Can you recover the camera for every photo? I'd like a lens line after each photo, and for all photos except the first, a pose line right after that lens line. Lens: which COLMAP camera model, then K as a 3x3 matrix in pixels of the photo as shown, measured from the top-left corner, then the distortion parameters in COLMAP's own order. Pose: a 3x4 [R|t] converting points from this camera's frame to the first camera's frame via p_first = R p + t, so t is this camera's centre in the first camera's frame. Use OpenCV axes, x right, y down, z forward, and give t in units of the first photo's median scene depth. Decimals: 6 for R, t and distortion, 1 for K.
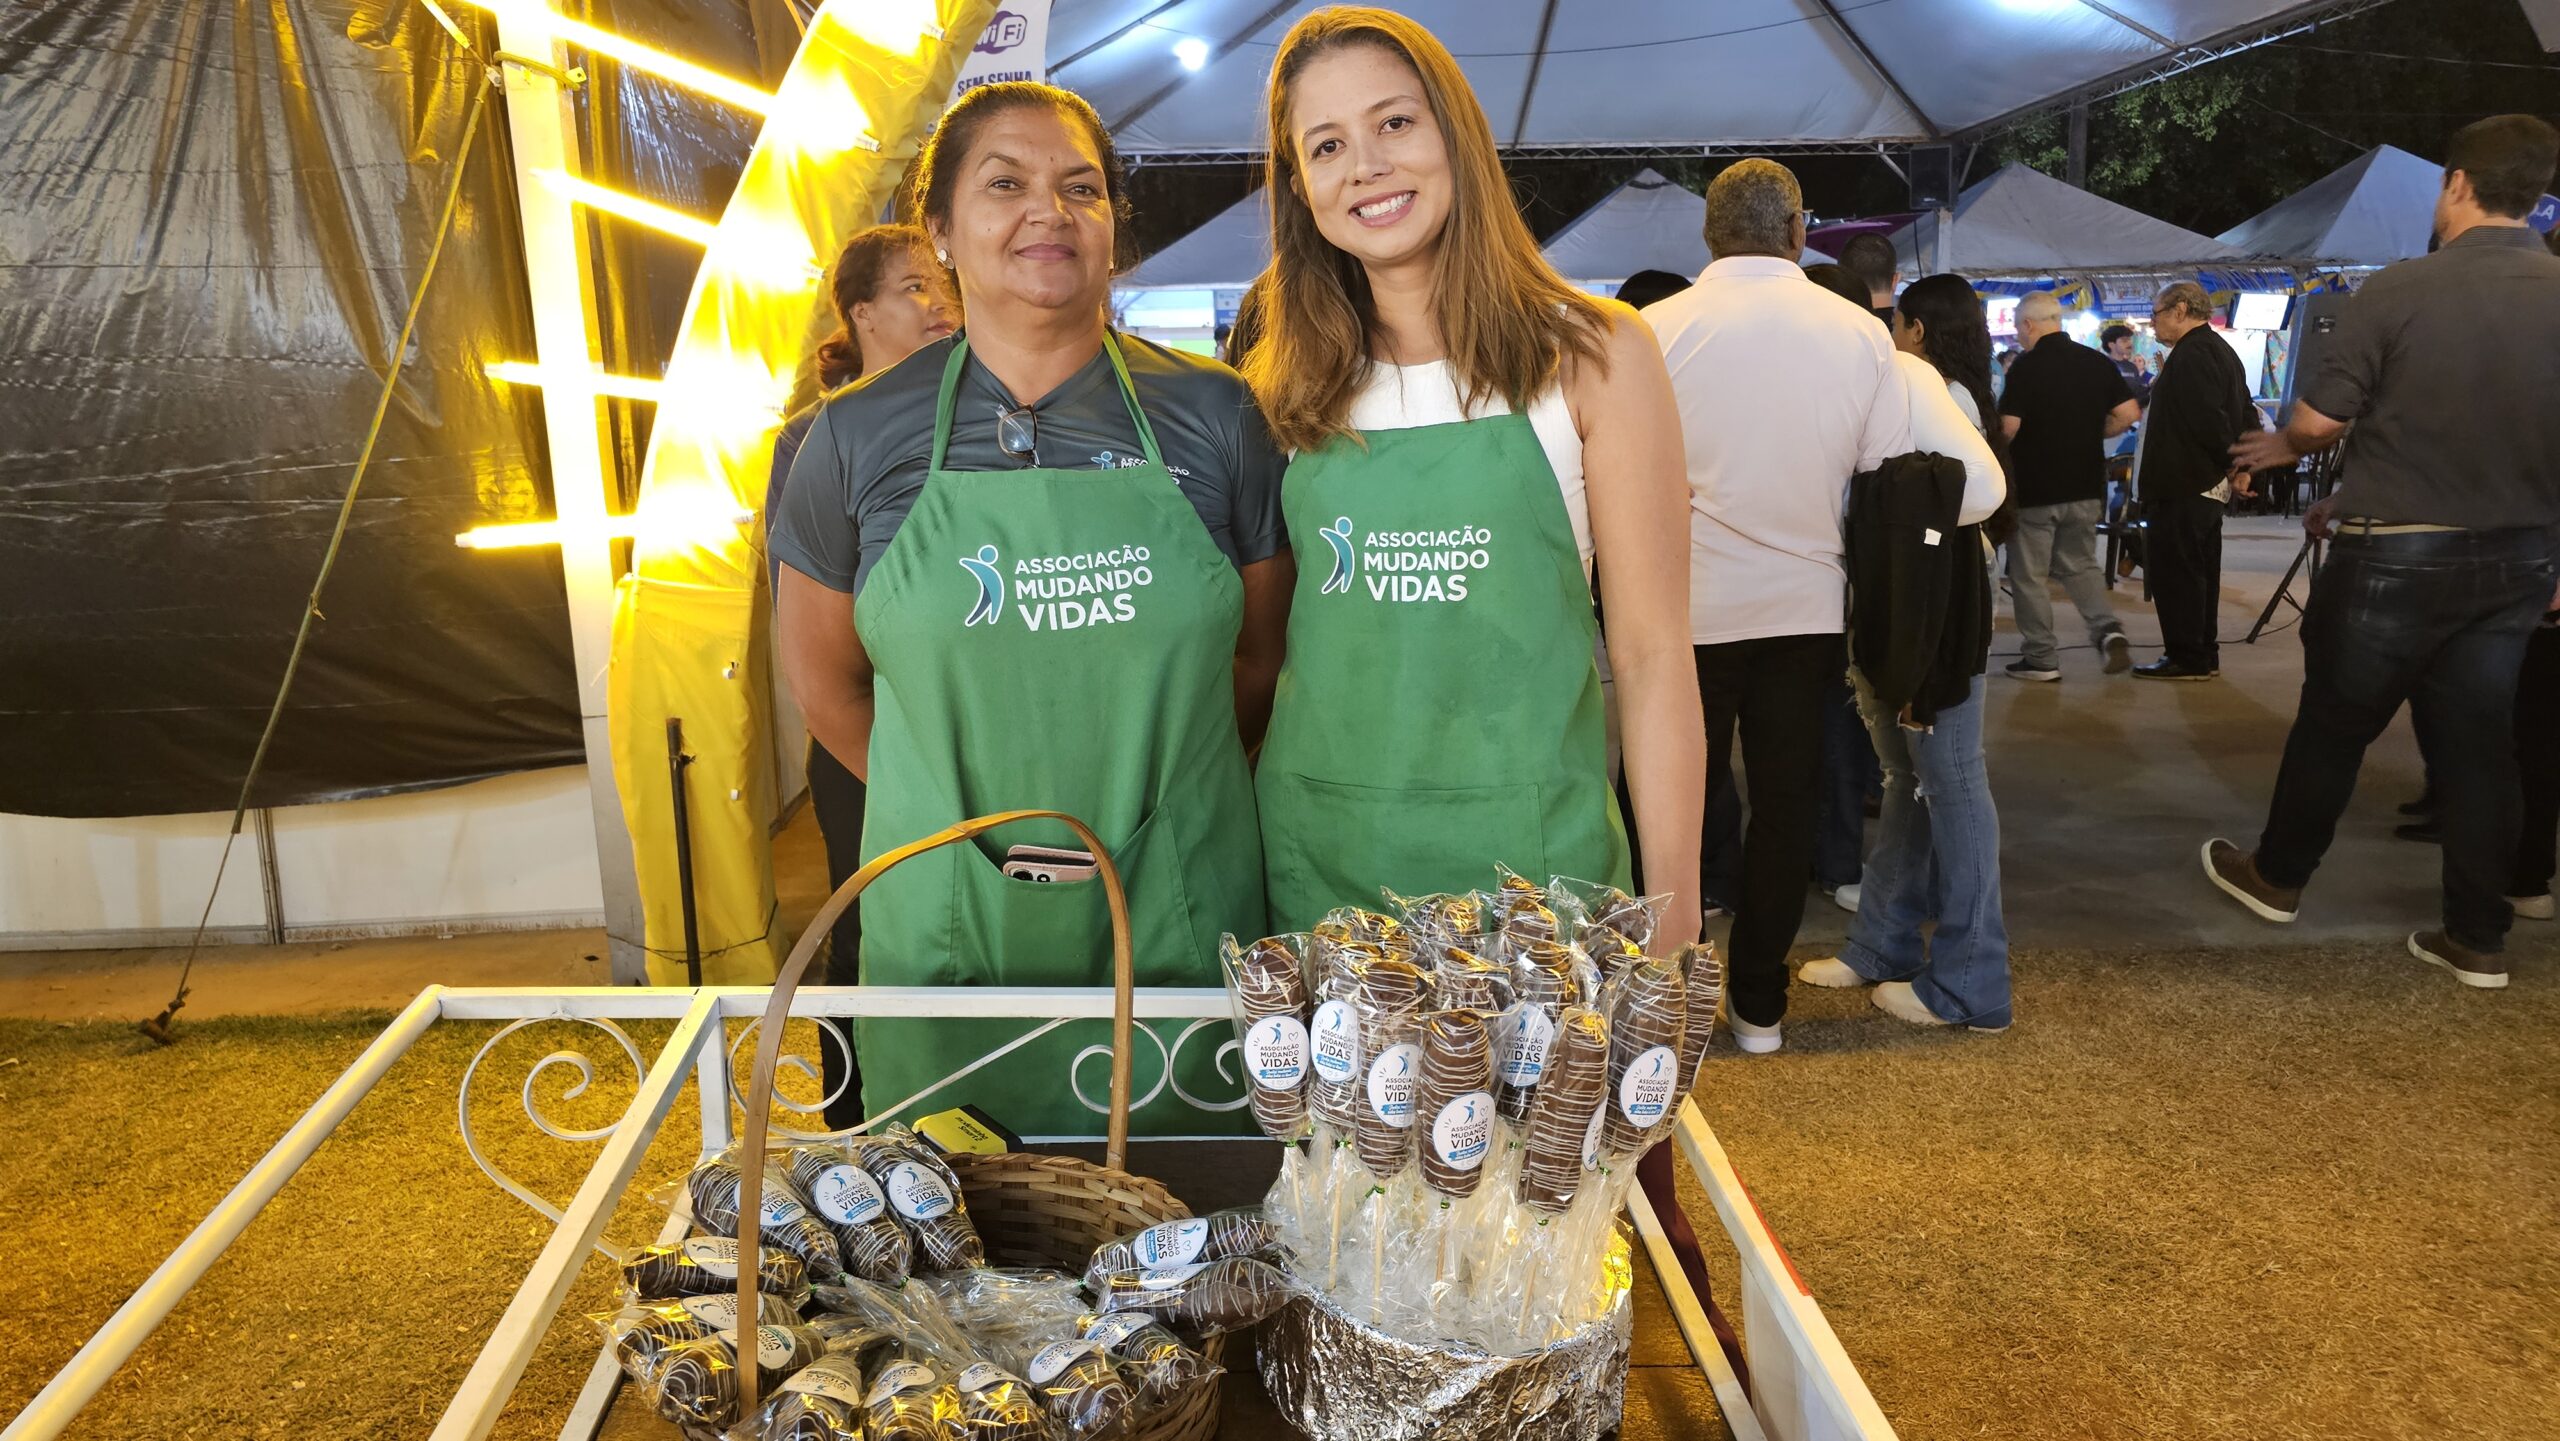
lens RADIAL K [[1753.3, 0, 1291.5], [0, 1753.3, 719.1], [0, 0, 1]] dist [0.036529, -0.023529]
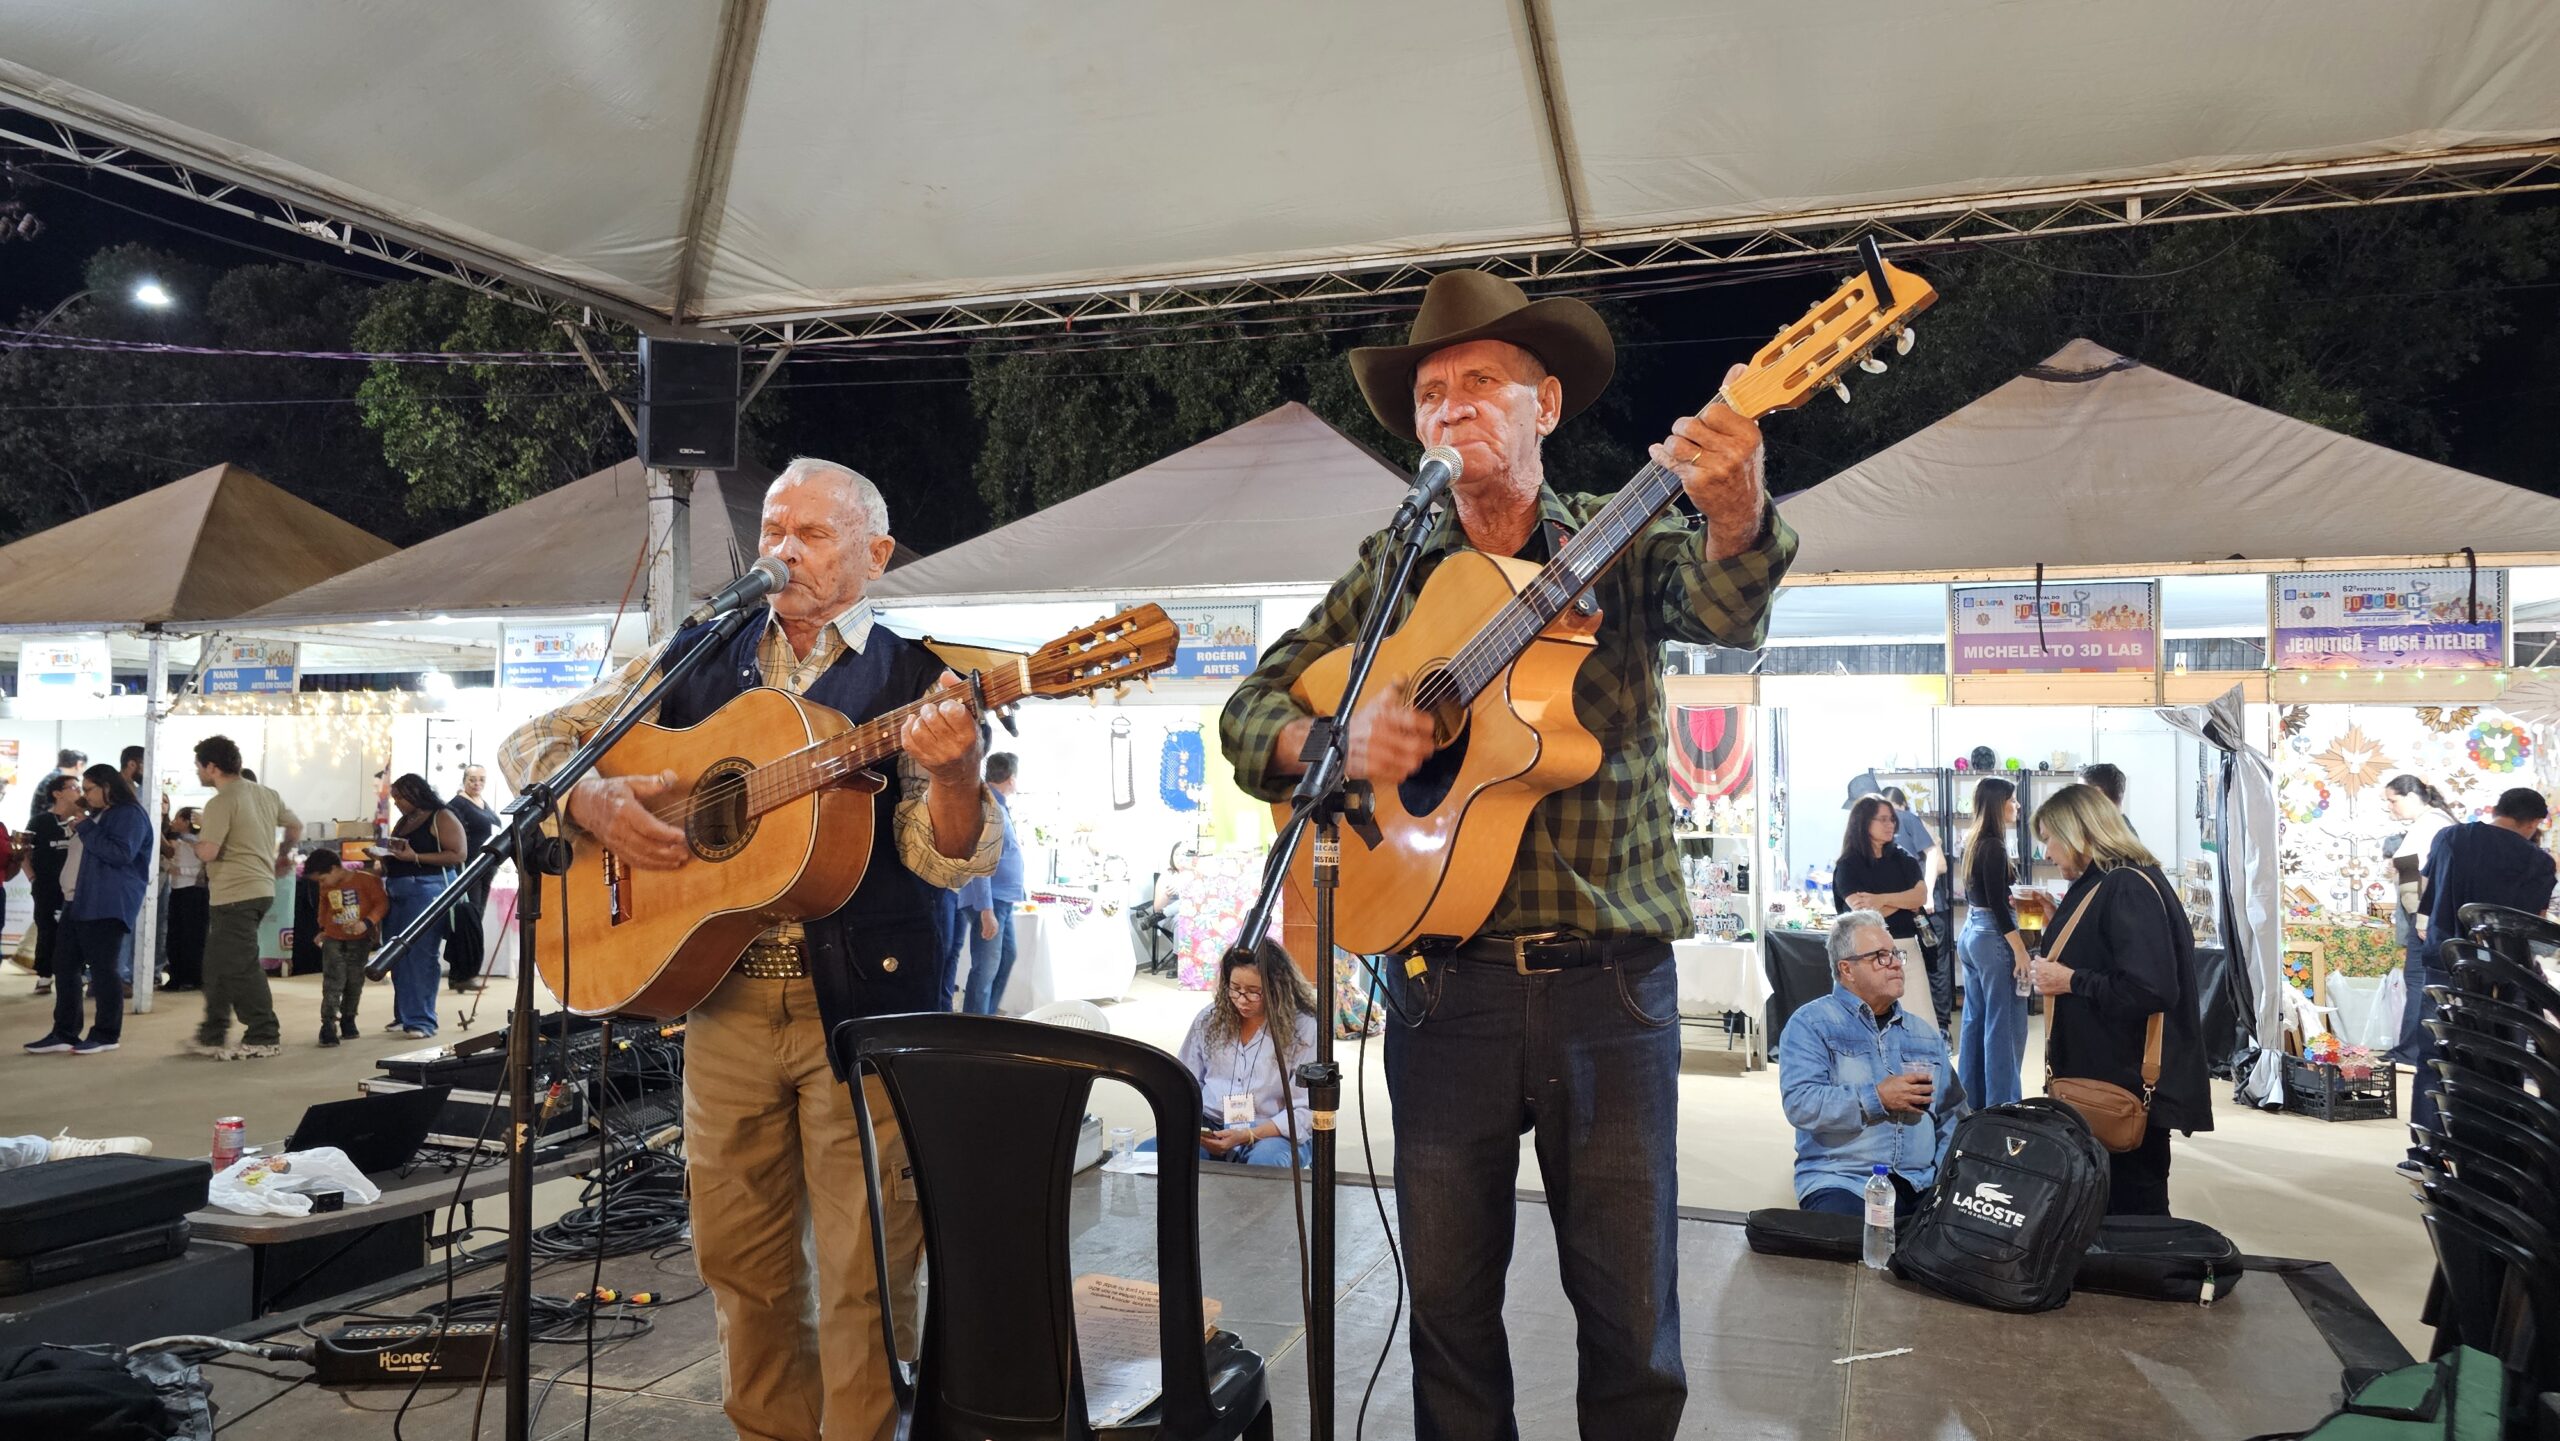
lens RADIAL K [[1753.3, 0, 1265.4], [0, 1753.3, 699.2], [0, 0, 1]] dist [0.036529, -0.023529]
pose [[0.928310, 0.011472, -0.371629, 0.196496], [-0.090479, 0.976447, -0.195869, -0.133631], [0.360629, 0.215452, 0.907484, 0.603226]]
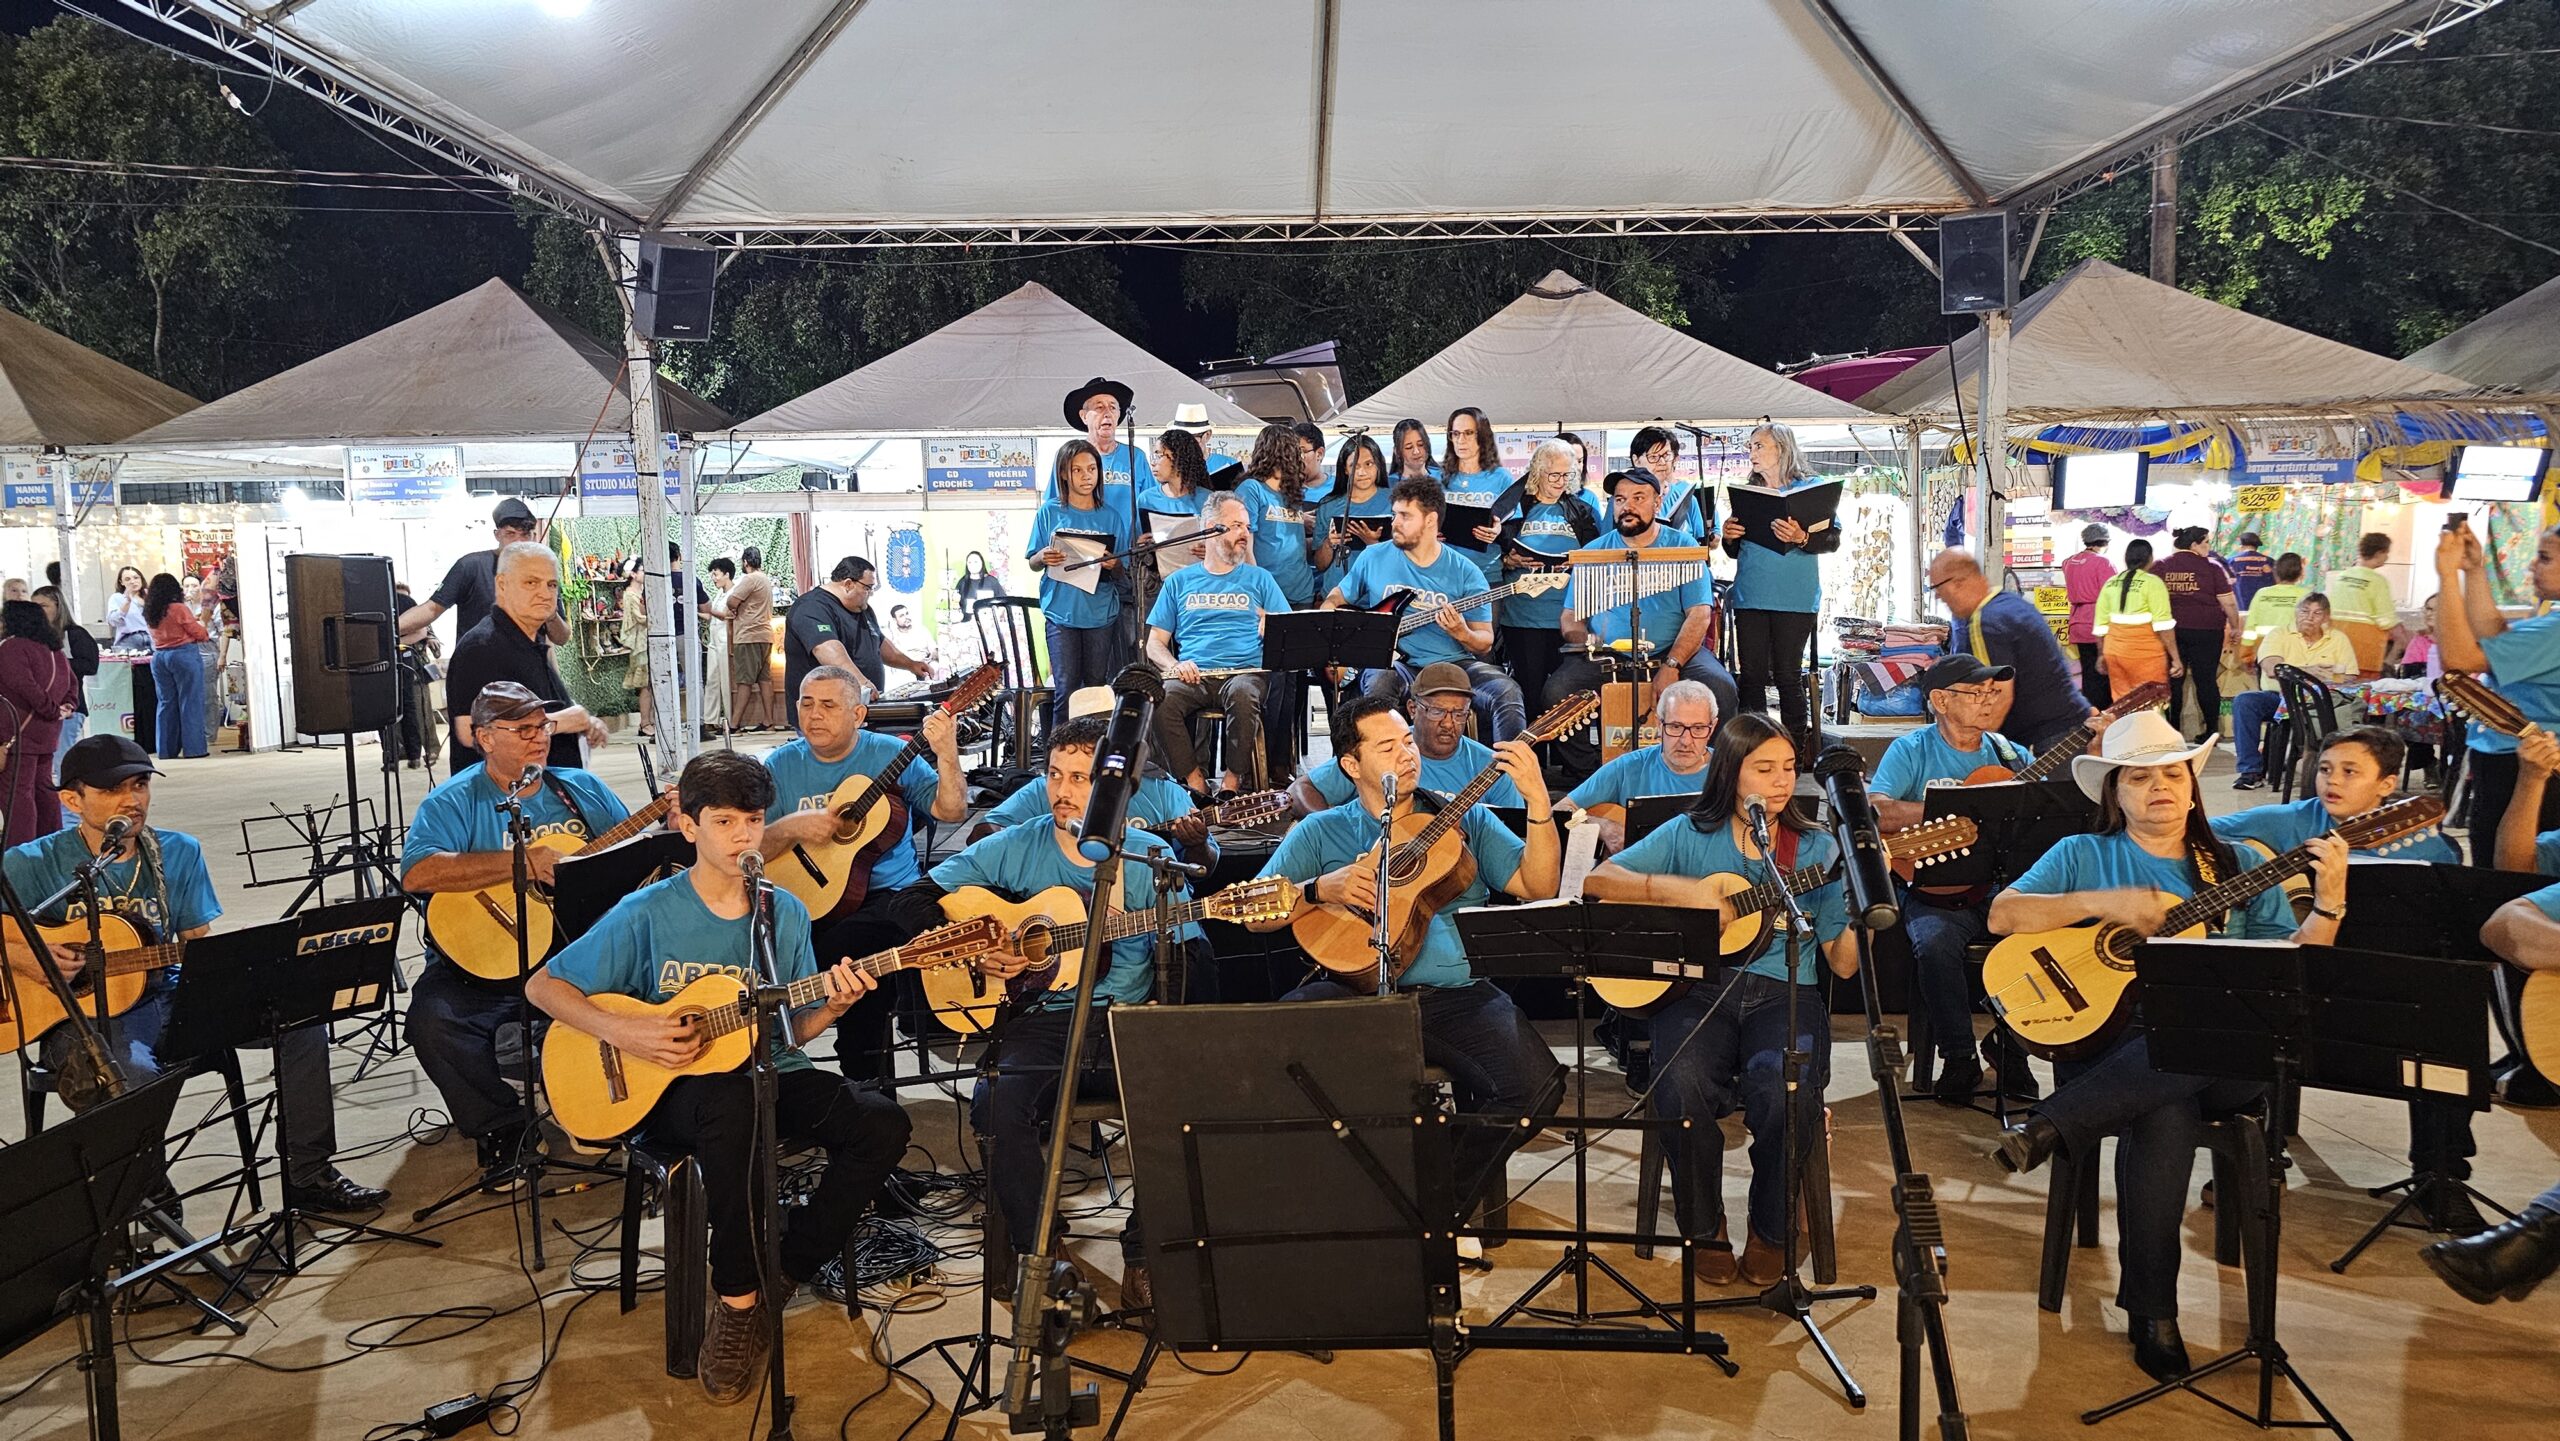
lens RADIAL K [[1753.3, 0, 1267.2], [0, 1753.3, 727.7], [0, 0, 1]] dist [0.036529, -0.023529]
pose [[0.999538, 0.004760, -0.030021, 0.120578], [-0.007255, 0.996477, -0.083549, -0.081061], [0.029517, 0.083729, 0.996051, 0.352278]]
